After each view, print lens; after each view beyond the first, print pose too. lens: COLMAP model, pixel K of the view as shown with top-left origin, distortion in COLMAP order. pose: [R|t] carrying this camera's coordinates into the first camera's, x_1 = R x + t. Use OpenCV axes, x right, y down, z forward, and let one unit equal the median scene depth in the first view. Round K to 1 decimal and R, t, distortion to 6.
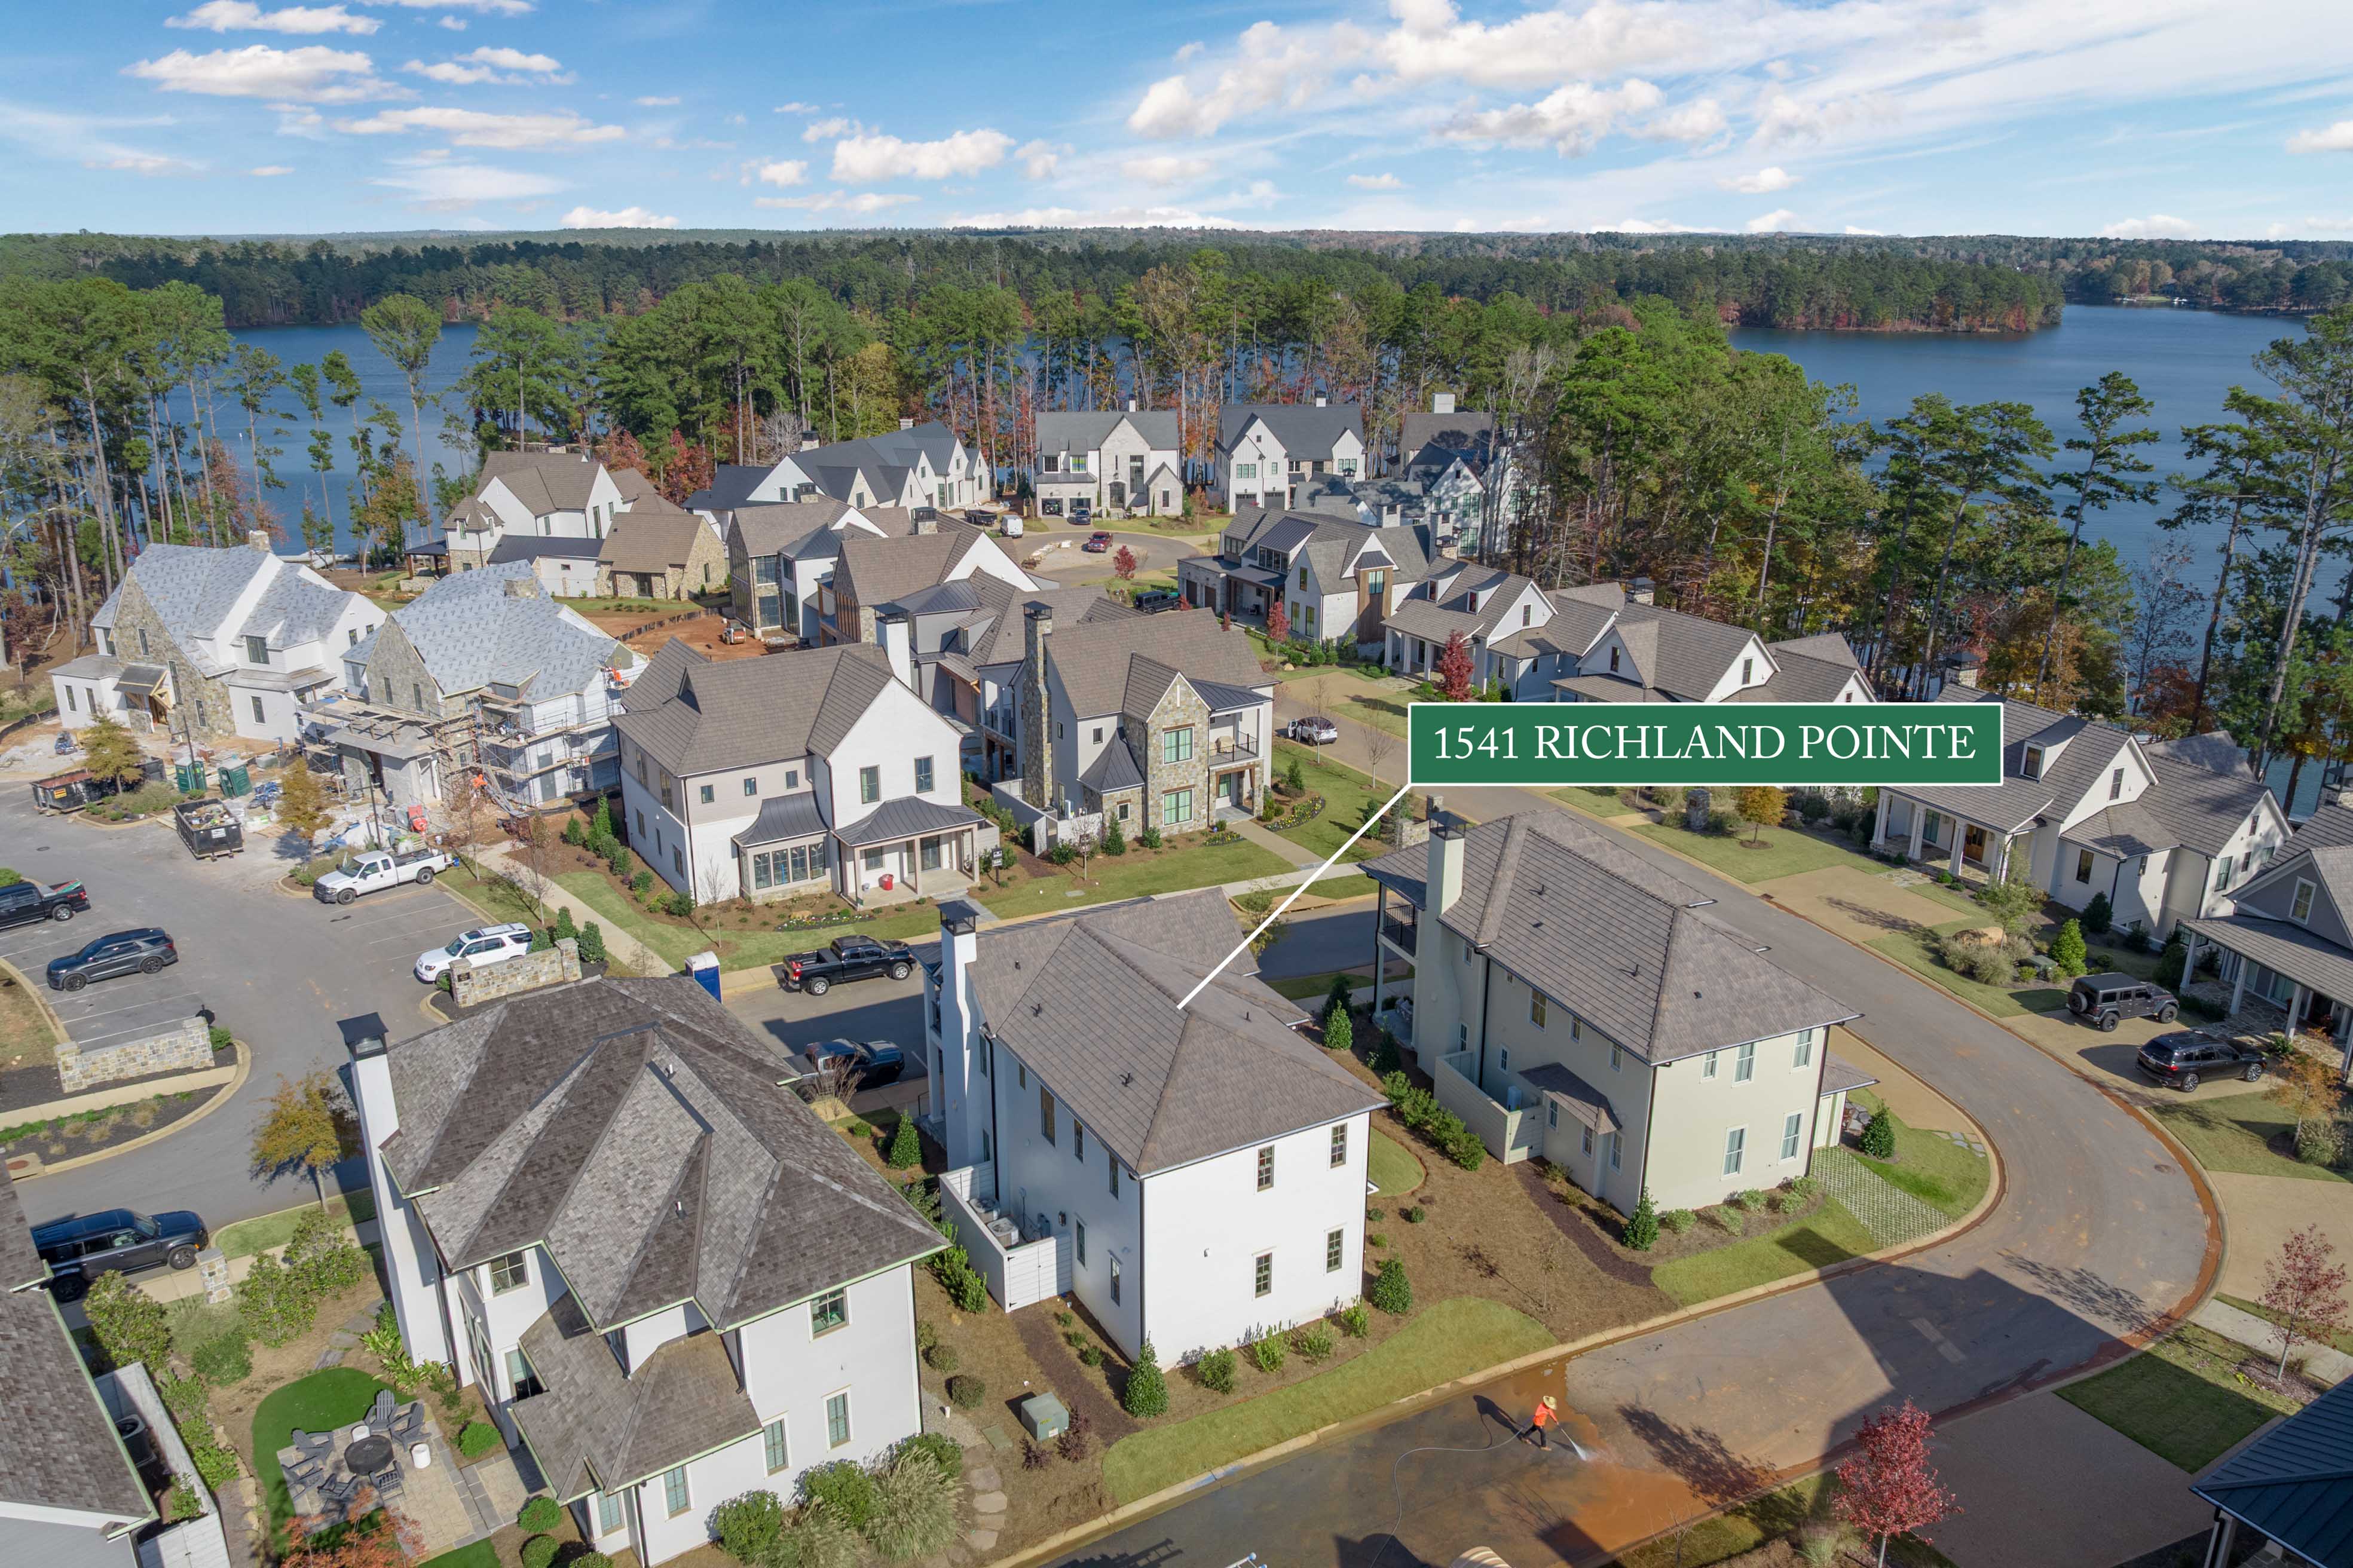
lens RADIAL K [[1653.2, 0, 1176.5], [0, 1653.2, 784.0], [0, 0, 1]] dist [-0.023606, -0.026102]
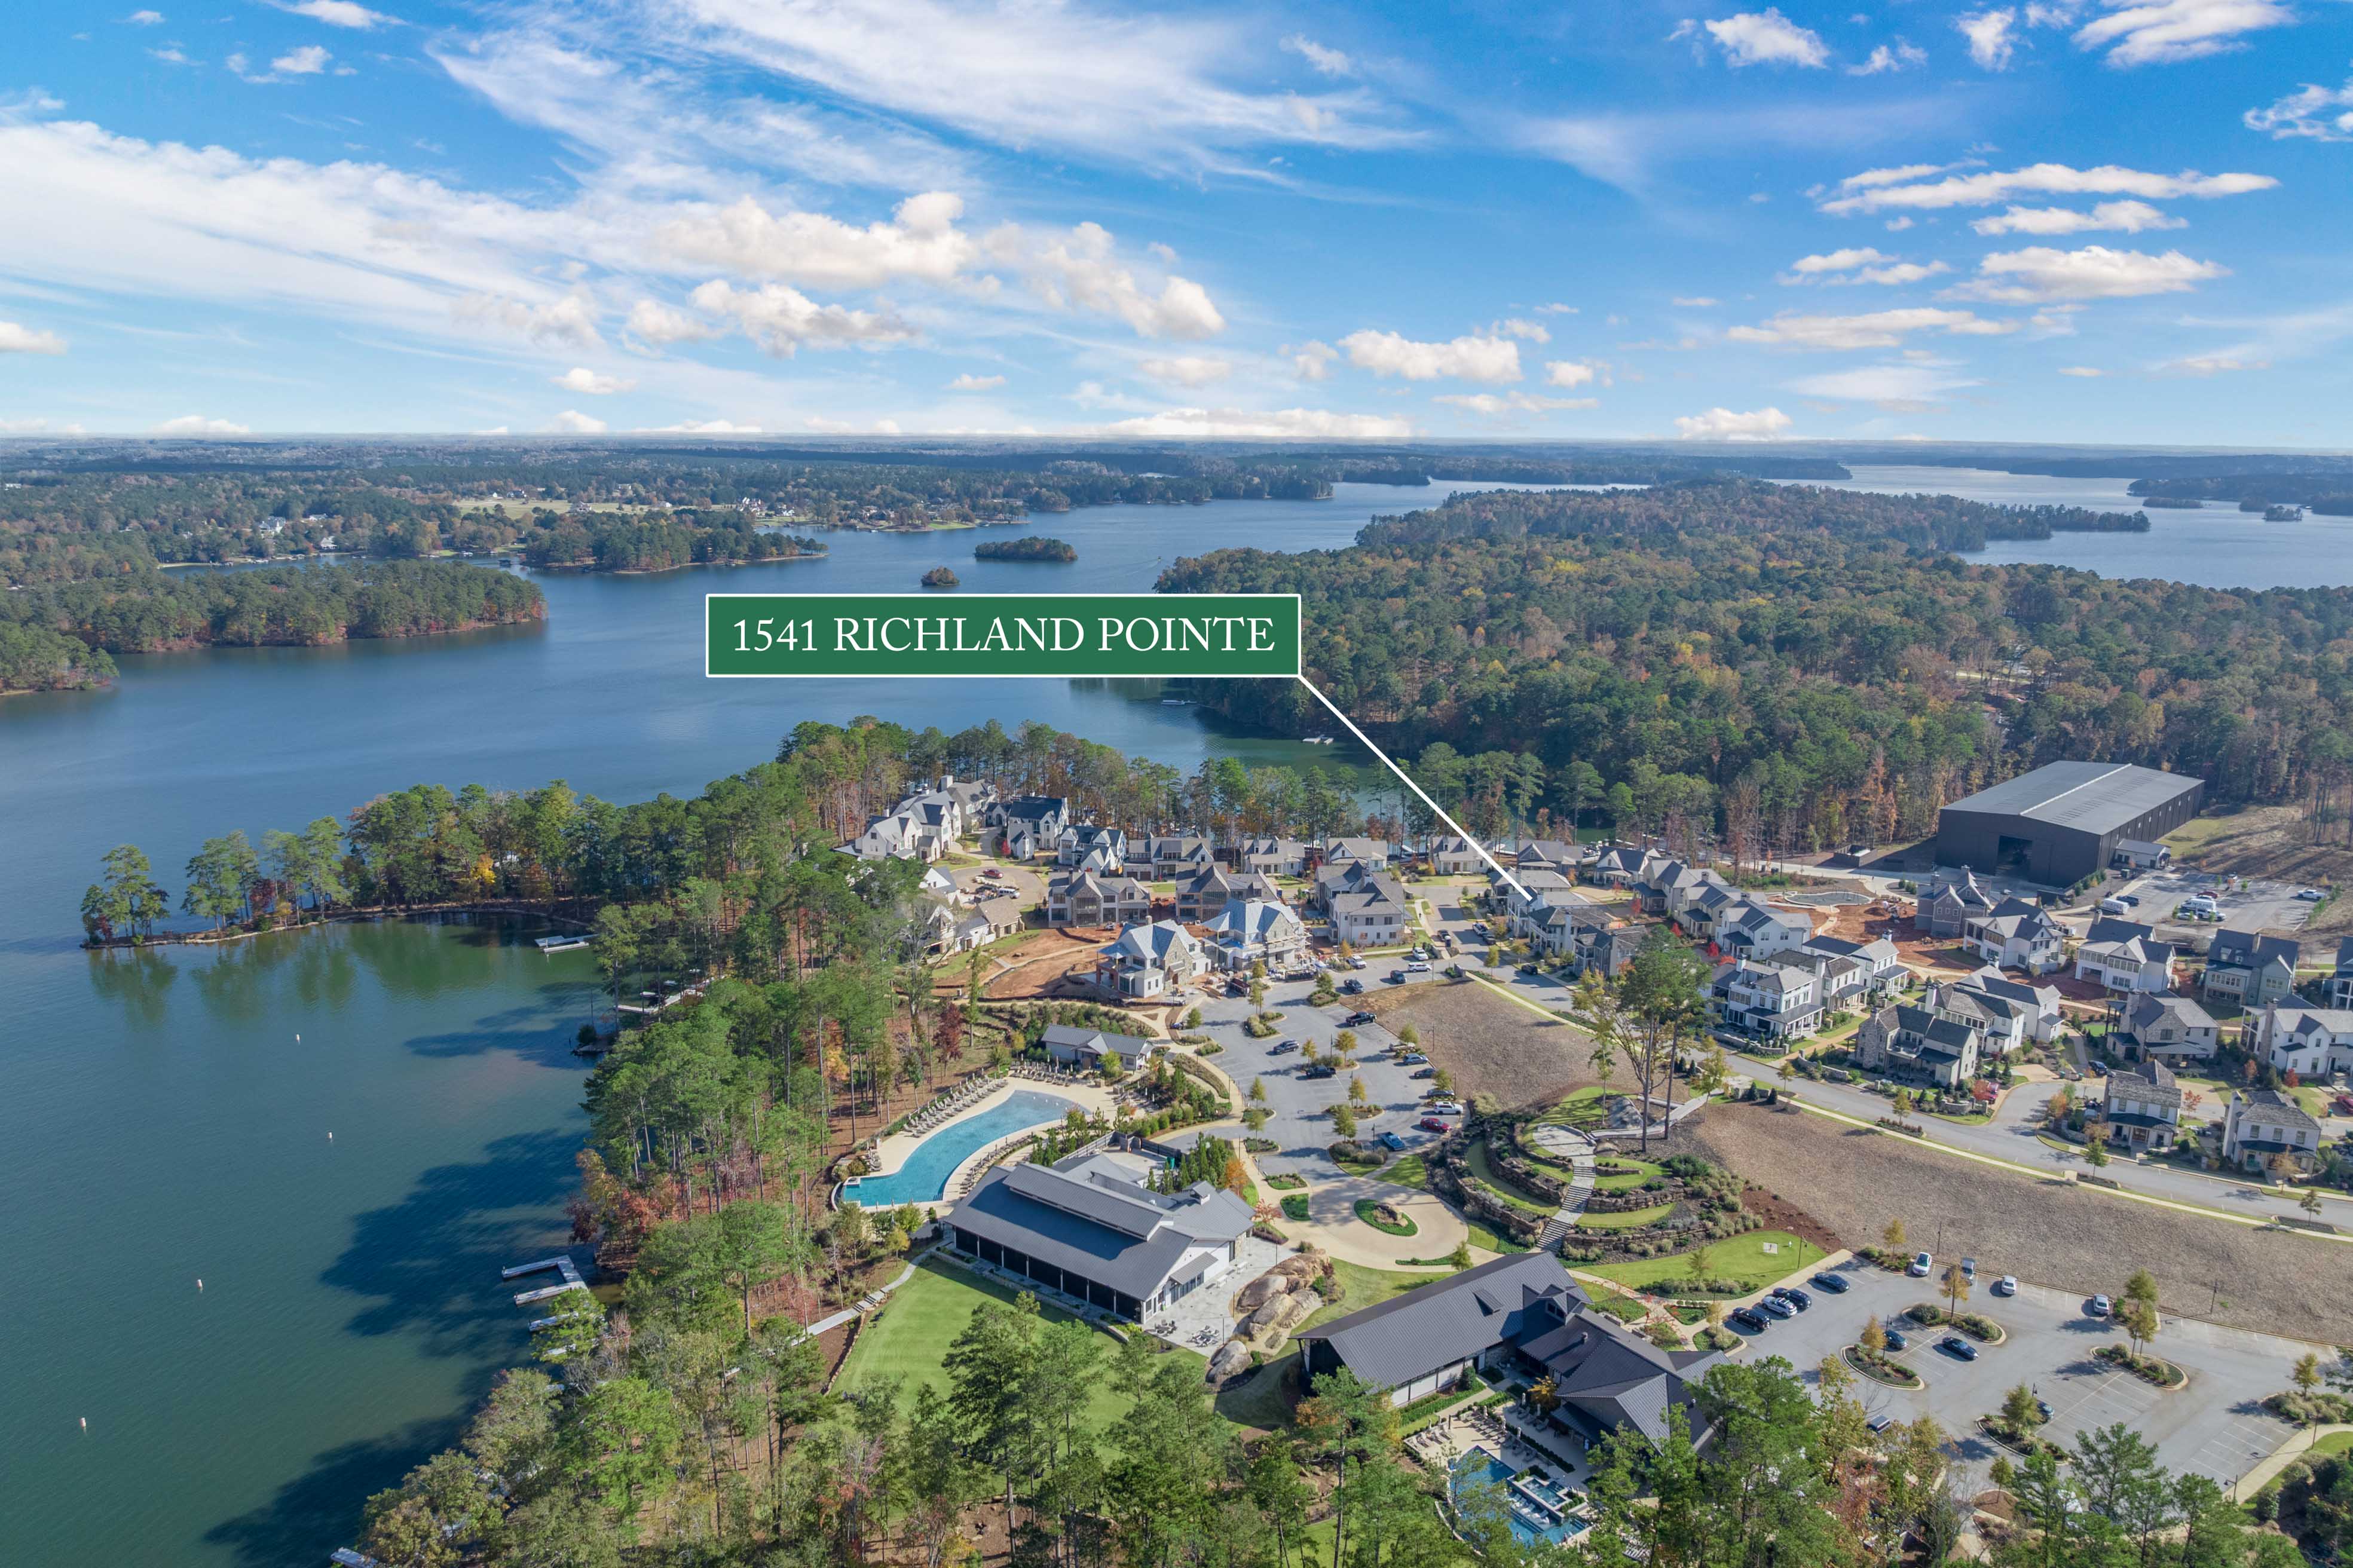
lens RADIAL K [[1653.2, 0, 1176.5], [0, 1653.2, 784.0], [0, 0, 1]] dist [-0.023606, -0.026102]
pose [[0.442184, -0.186927, 0.877230, -4.276864], [0.276273, 0.958874, 0.065064, -0.776301], [-0.853315, 0.213584, 0.475641, -0.684197]]
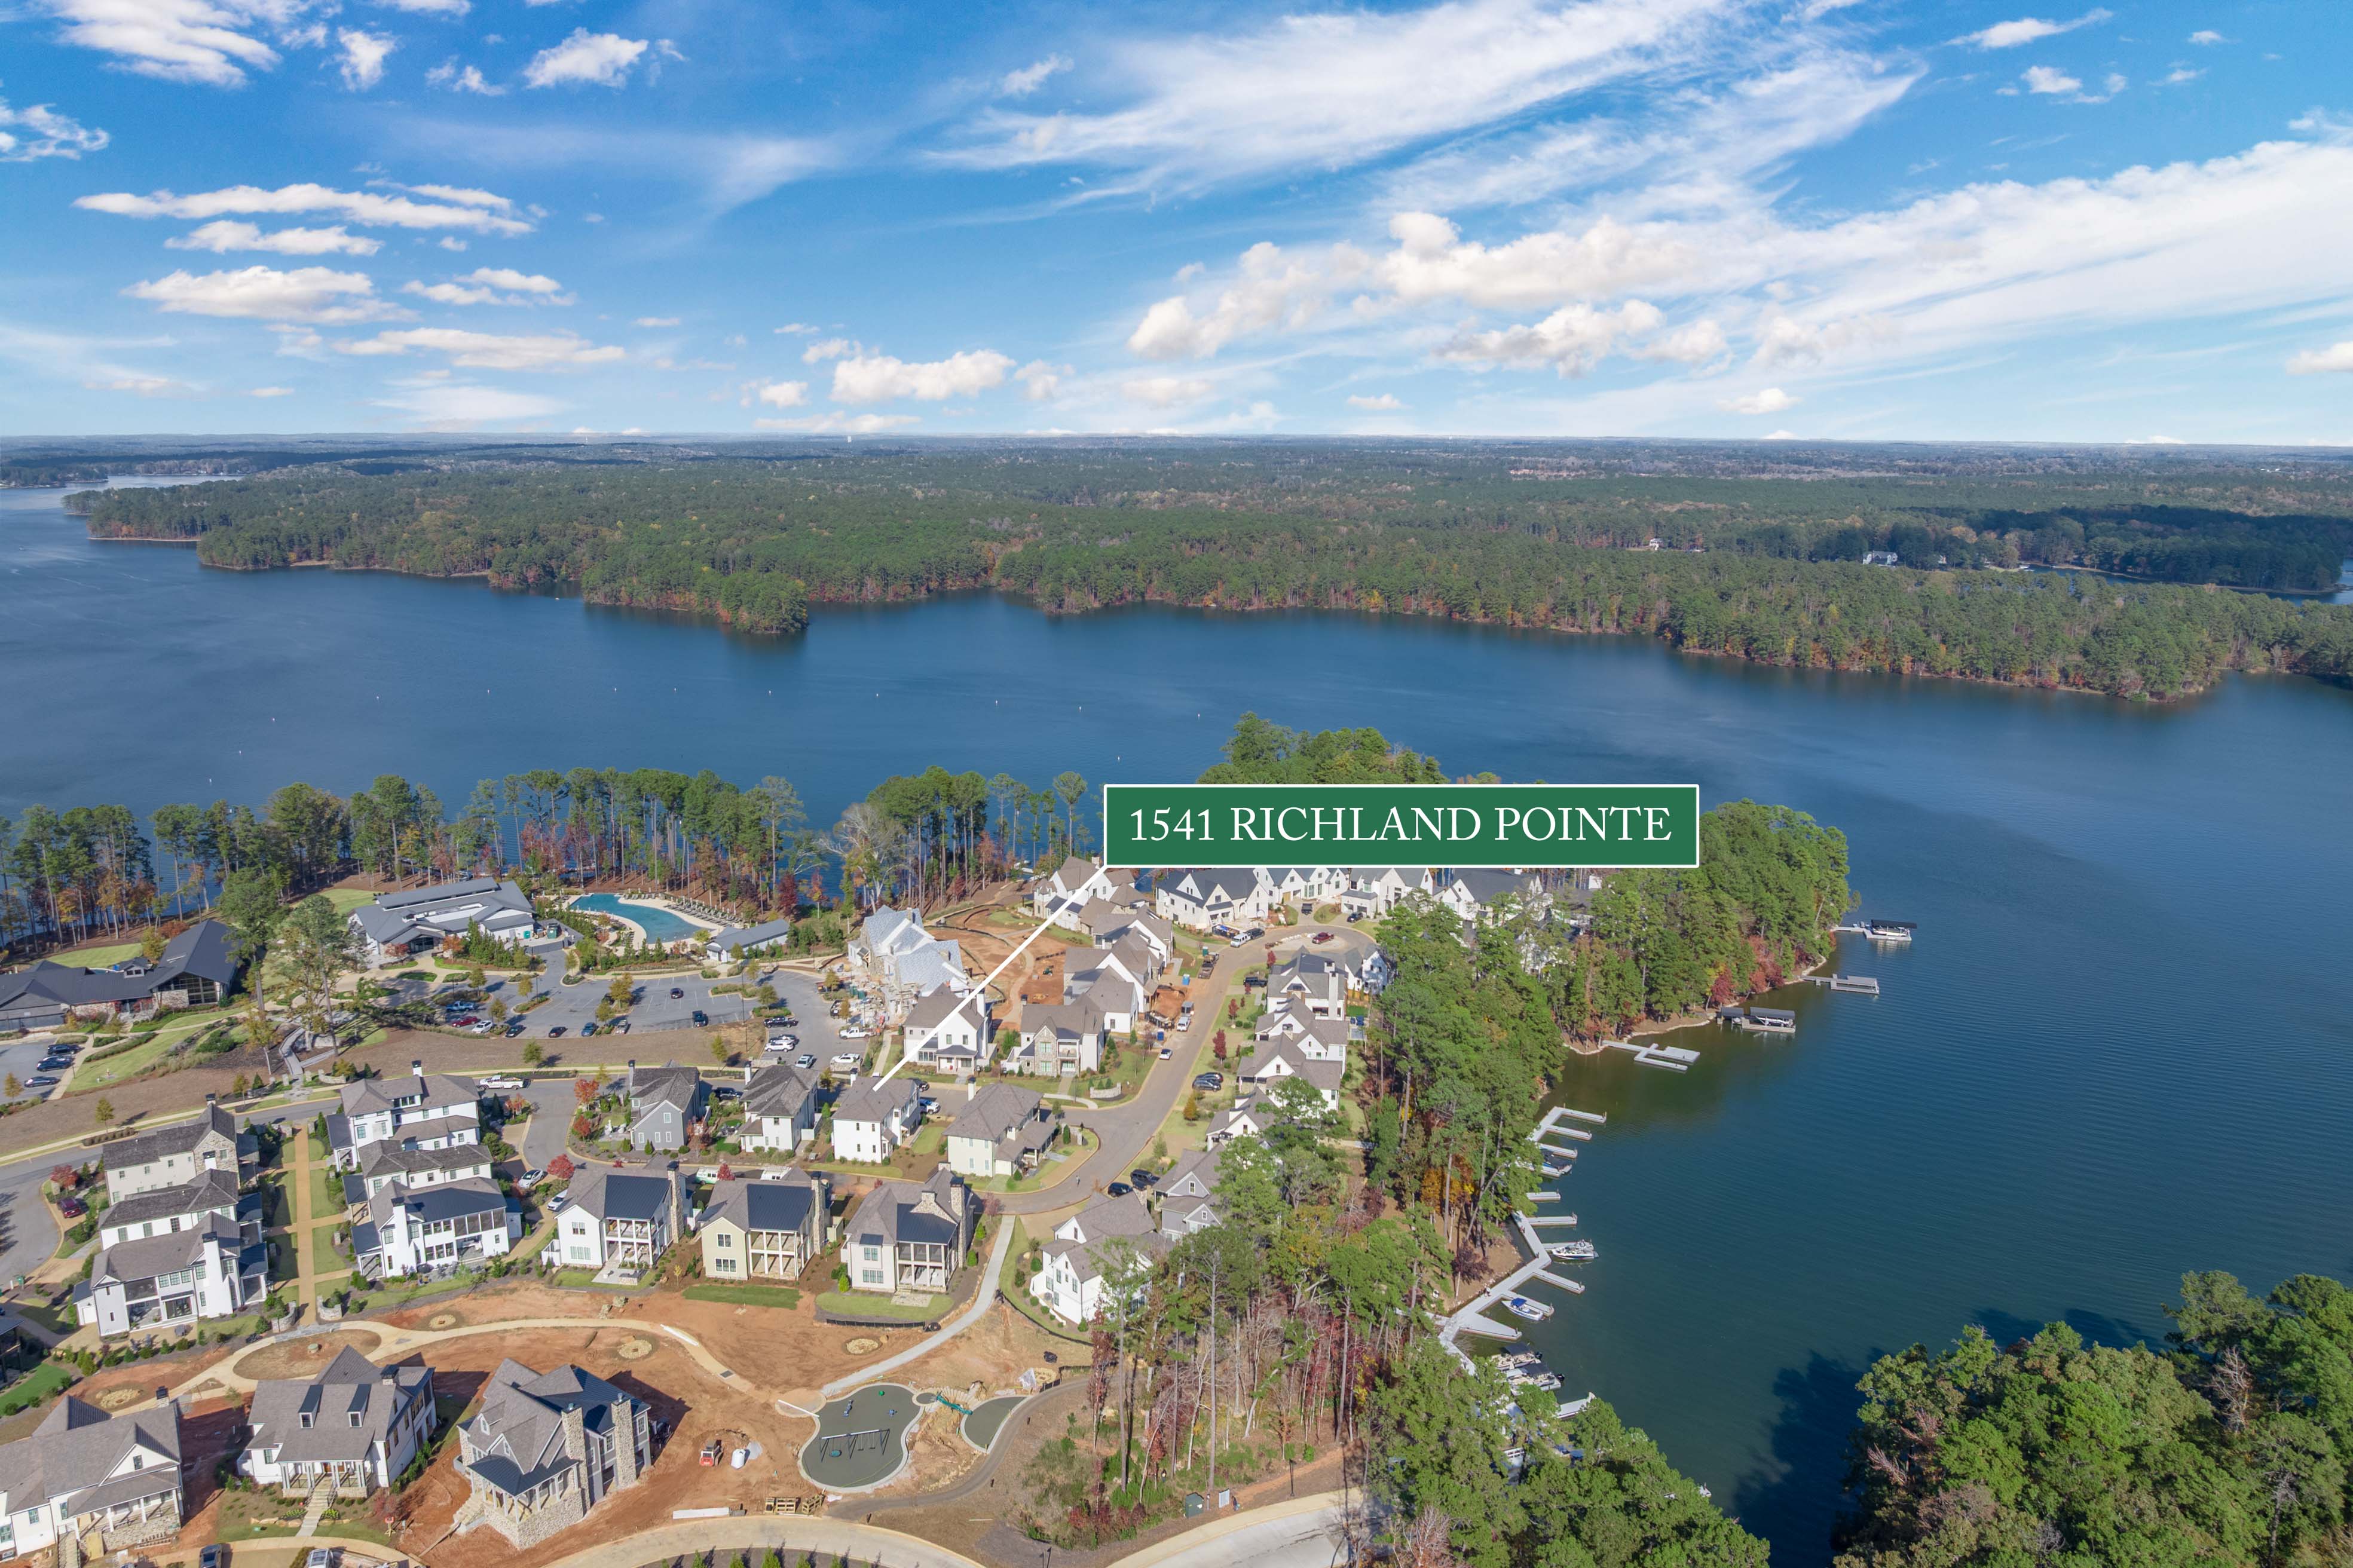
lens RADIAL K [[1653.2, 0, 1176.5], [0, 1653.2, 784.0], [0, 0, 1]] dist [-0.023606, -0.026102]
pose [[0.794098, 0.129303, -0.593876, 2.185181], [-0.194396, 0.979815, -0.046604, -0.454955], [0.575863, 0.152456, 0.803206, -1.619767]]
